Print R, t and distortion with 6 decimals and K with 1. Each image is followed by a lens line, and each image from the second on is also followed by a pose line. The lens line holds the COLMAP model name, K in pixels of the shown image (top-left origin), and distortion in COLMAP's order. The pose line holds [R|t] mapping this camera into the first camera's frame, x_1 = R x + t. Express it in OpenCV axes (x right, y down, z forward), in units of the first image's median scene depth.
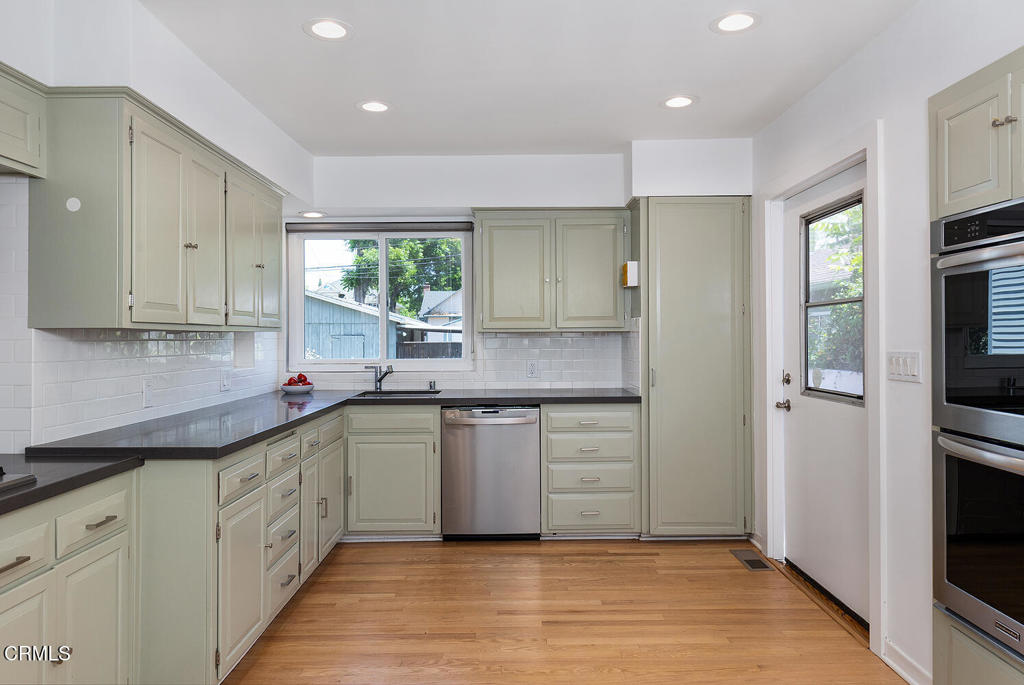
lens RADIAL K [[659.6, 0, 511.2], [0, 659.6, 329.3], [0, 0, 1]] dist [0.001088, -0.002093]
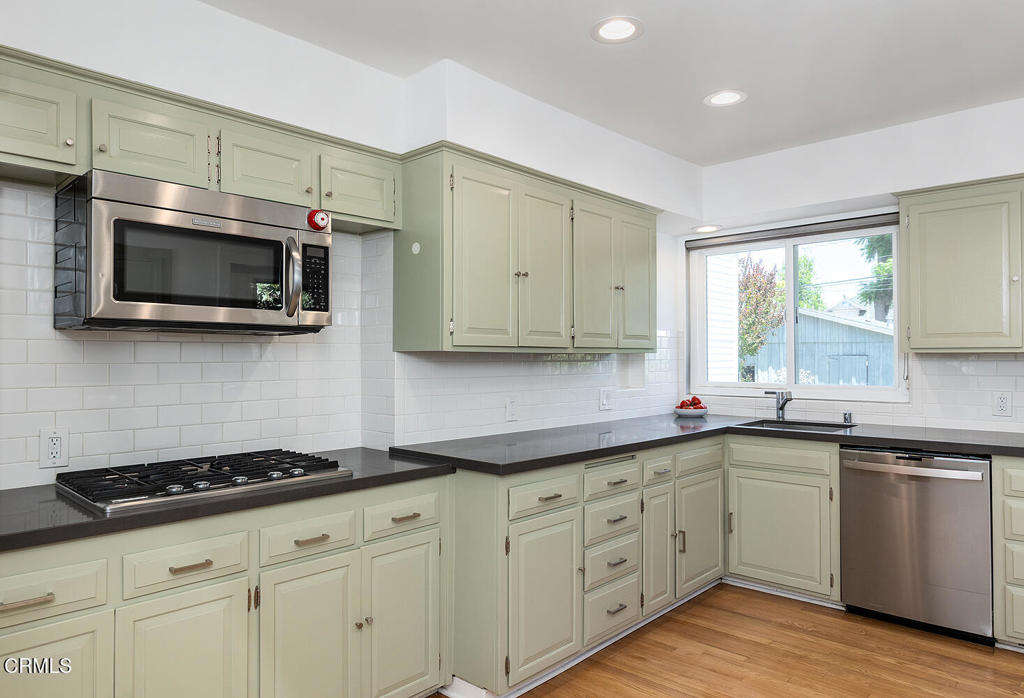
lens RADIAL K [[656.2, 0, 512.0], [0, 656.2, 349.0], [0, 0, 1]] dist [0.002005, 0.000909]
pose [[0.729705, -0.005560, -0.683739, 0.160230], [0.005543, 0.999982, -0.002215, -0.001308], [0.683739, -0.002174, 0.729723, 0.141930]]
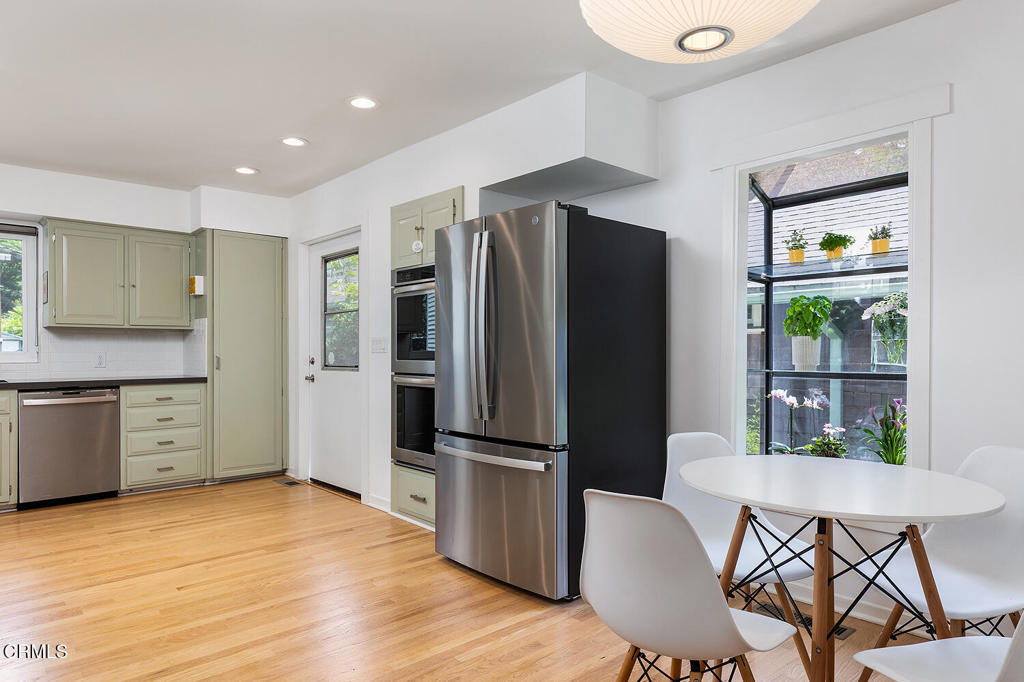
lens RADIAL K [[634.7, 0, 509.8], [0, 634.7, 356.3], [0, 0, 1]] dist [-0.001957, -0.001359]
pose [[0.736486, 0.000220, 0.676453, -0.232291], [-0.007321, 0.999944, 0.007644, 0.047052], [-0.676414, -0.010582, 0.736446, -0.384084]]
